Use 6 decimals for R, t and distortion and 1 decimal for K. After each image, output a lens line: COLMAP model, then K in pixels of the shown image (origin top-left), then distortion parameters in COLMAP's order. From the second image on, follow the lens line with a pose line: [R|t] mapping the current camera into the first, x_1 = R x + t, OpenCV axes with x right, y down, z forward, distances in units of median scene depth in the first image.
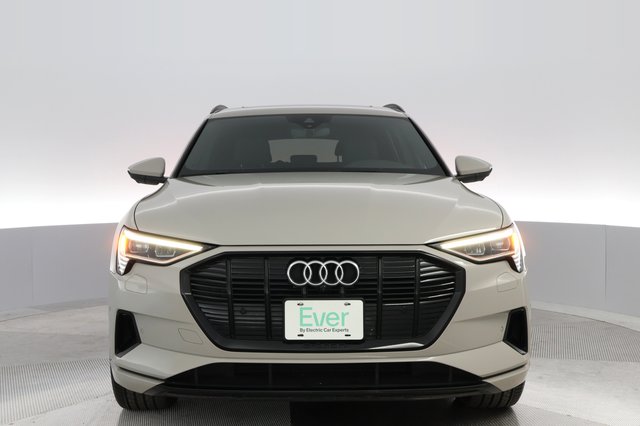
lens RADIAL K [[830.2, 0, 321.1], [0, 830.2, 213.6], [0, 0, 1]] dist [-0.068685, 0.000000]
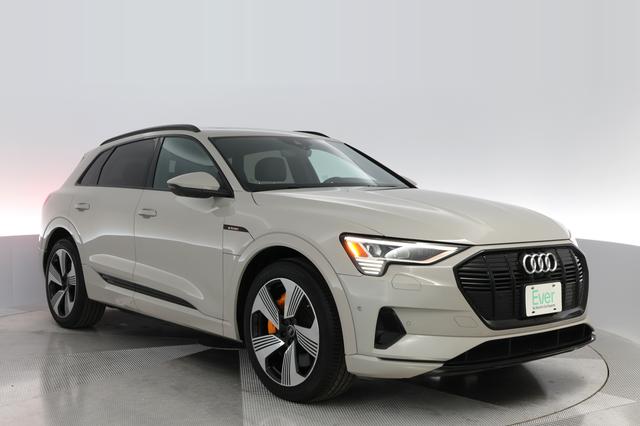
lens RADIAL K [[830.2, 0, 319.5], [0, 830.2, 213.9], [0, 0, 1]] dist [-0.068685, 0.000000]
pose [[0.757379, -0.001022, 0.652974, -1.104897], [0.020410, 0.999547, -0.022109, 0.014761], [-0.652656, 0.030072, 0.757057, 0.230748]]
